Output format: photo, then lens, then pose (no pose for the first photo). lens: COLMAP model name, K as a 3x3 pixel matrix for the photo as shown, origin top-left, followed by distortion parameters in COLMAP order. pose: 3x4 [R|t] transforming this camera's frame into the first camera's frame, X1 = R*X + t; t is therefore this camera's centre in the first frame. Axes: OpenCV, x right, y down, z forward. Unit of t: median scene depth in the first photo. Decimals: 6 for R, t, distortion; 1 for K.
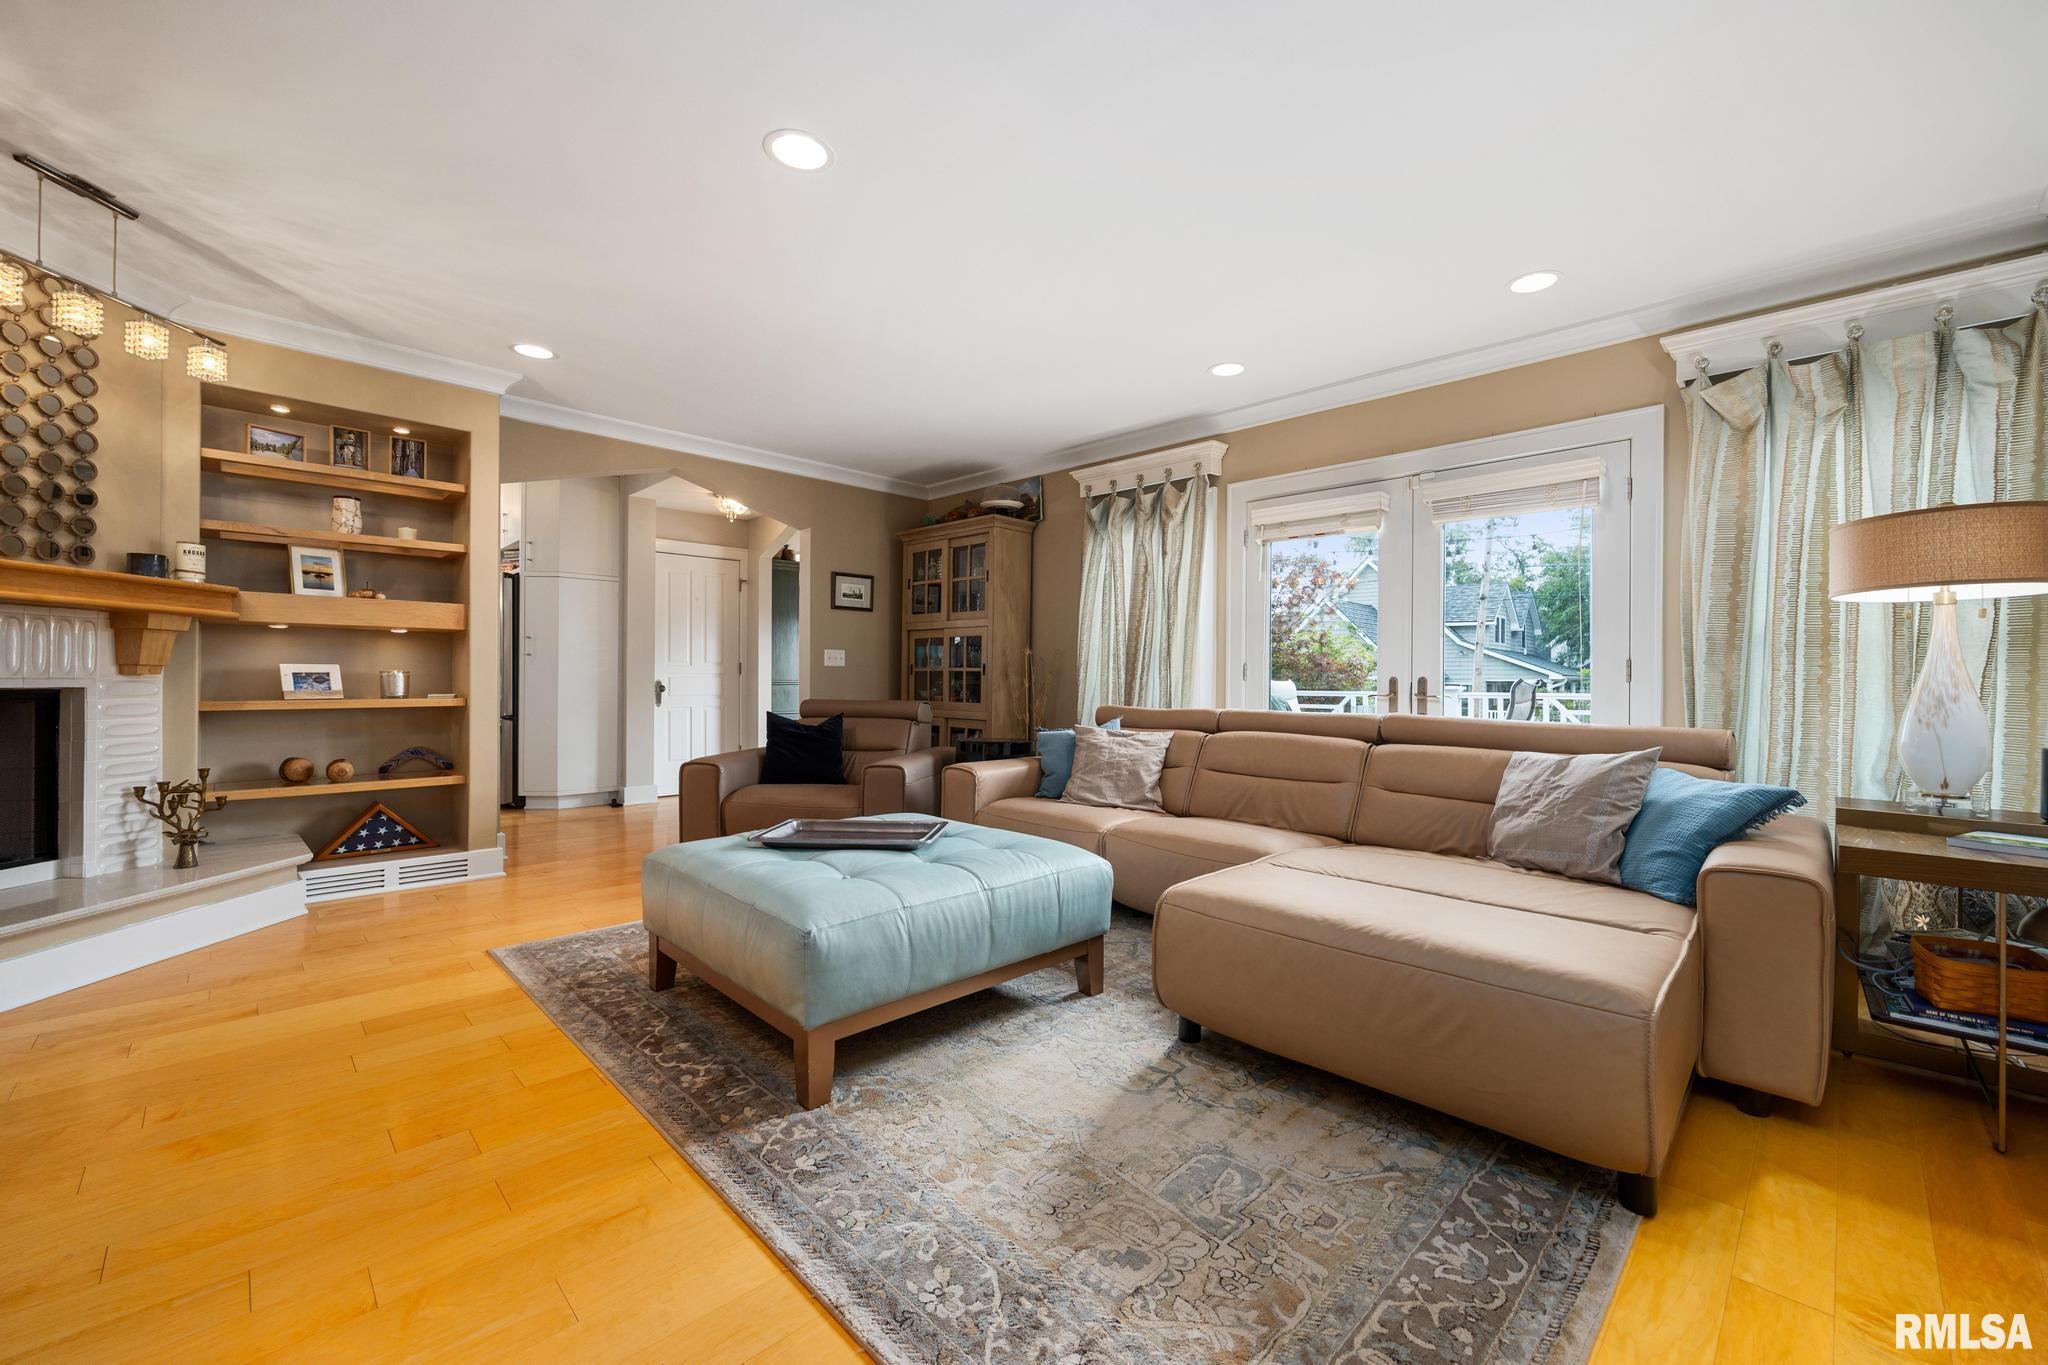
lens RADIAL K [[823.3, 0, 1024.0], [0, 823.3, 682.5], [0, 0, 1]] dist [0.001480, 0.000221]
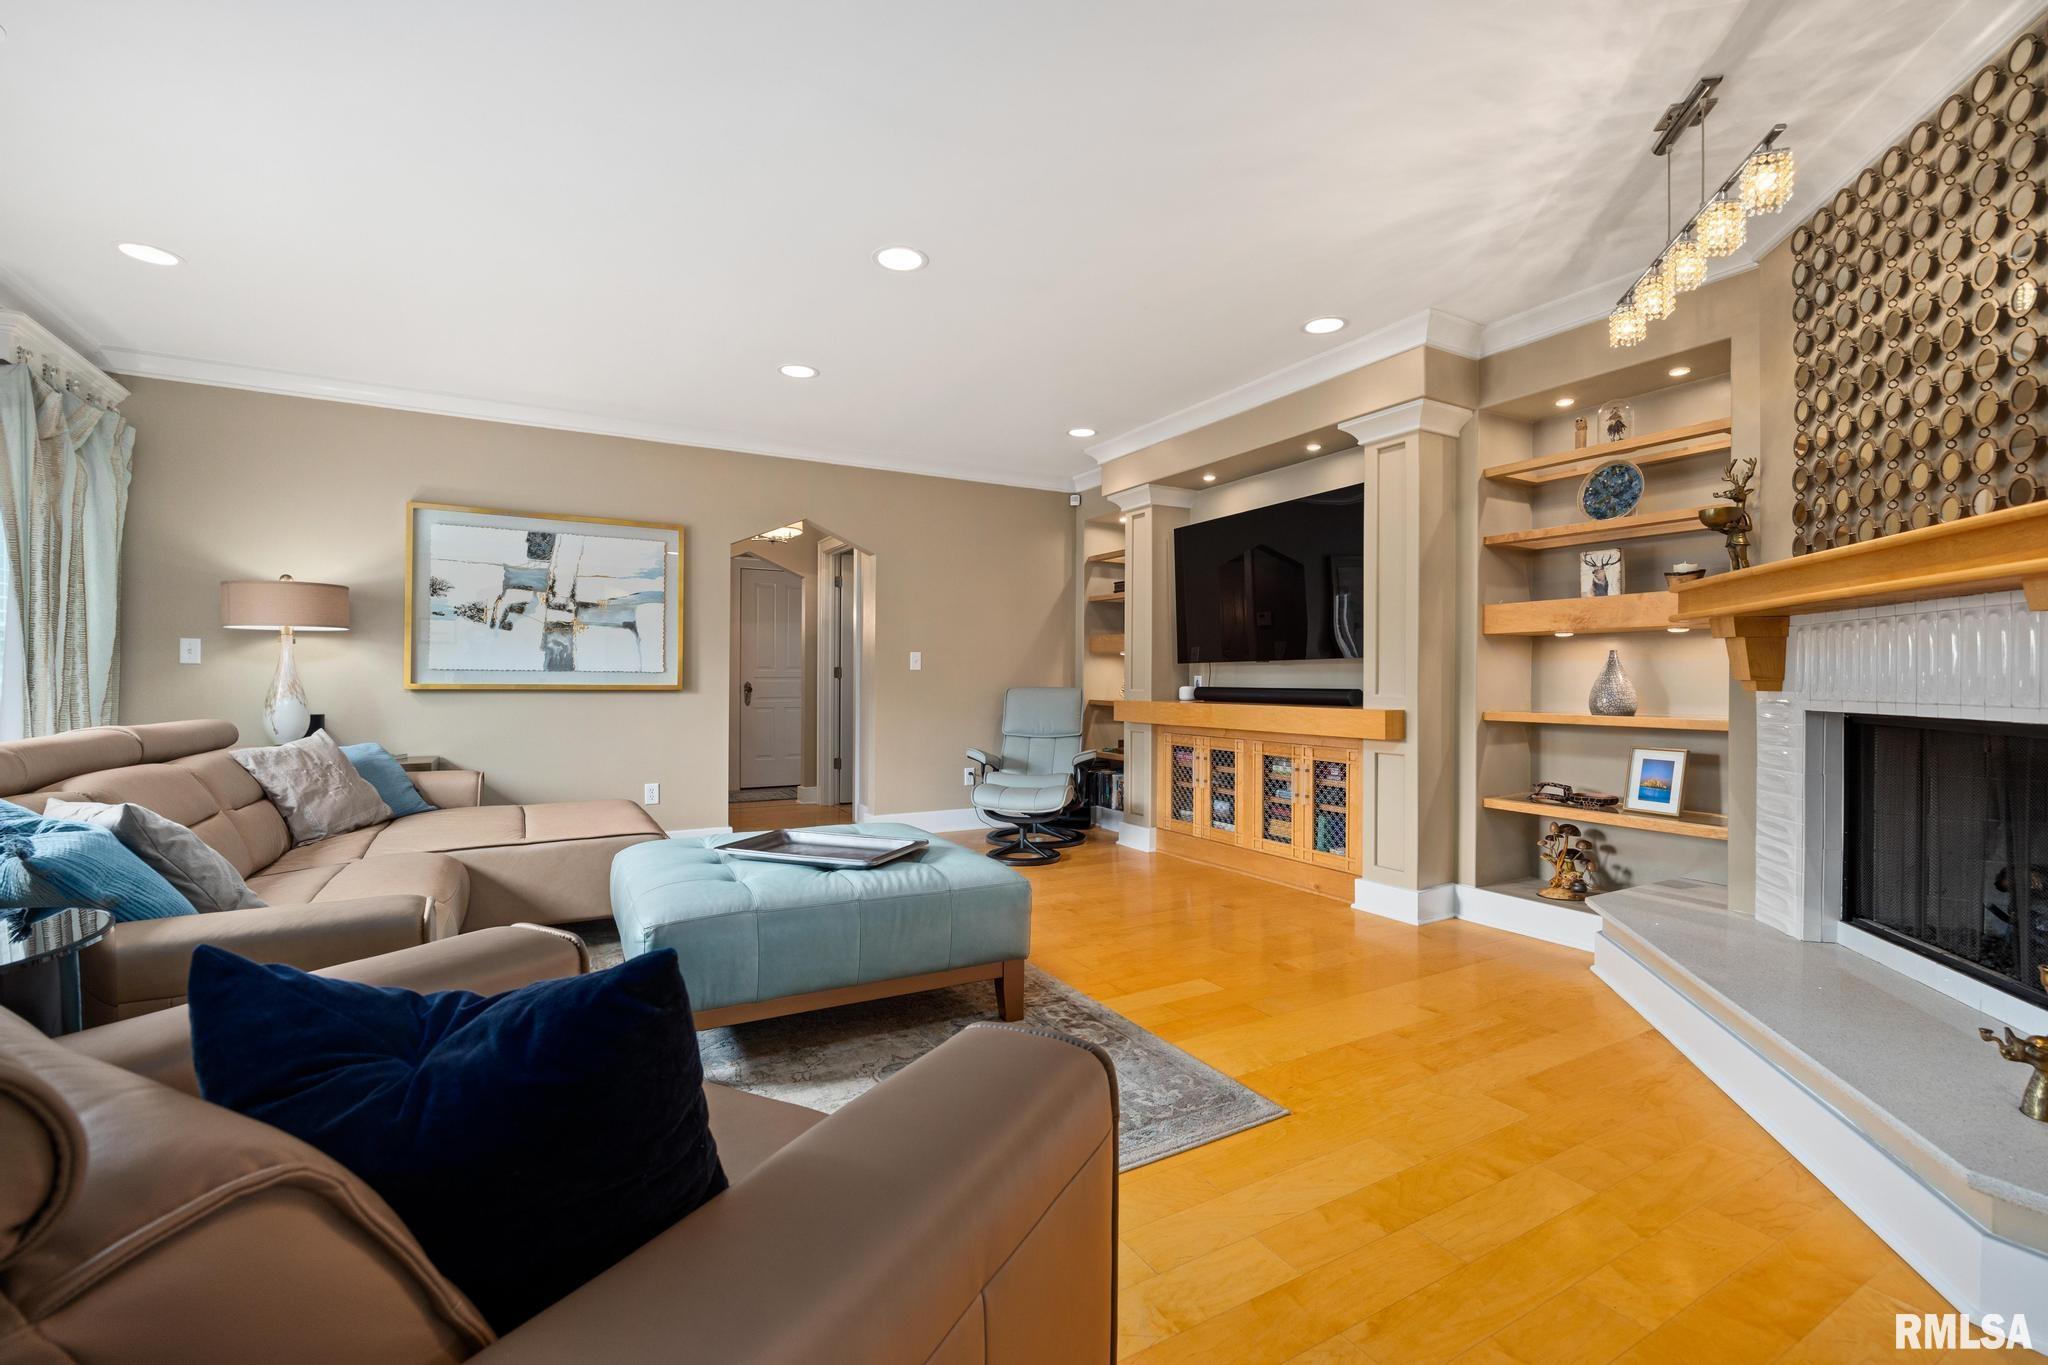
lens RADIAL K [[873.3, 0, 1024.0], [0, 873.3, 682.5], [0, 0, 1]] dist [0.000005, 0.000000]
pose [[-0.965155, -0.007800, 0.261563, -0.767385], [-0.007491, 0.999970, 0.002178, -0.022050], [-0.261572, 0.000143, -0.965184, 2.128027]]
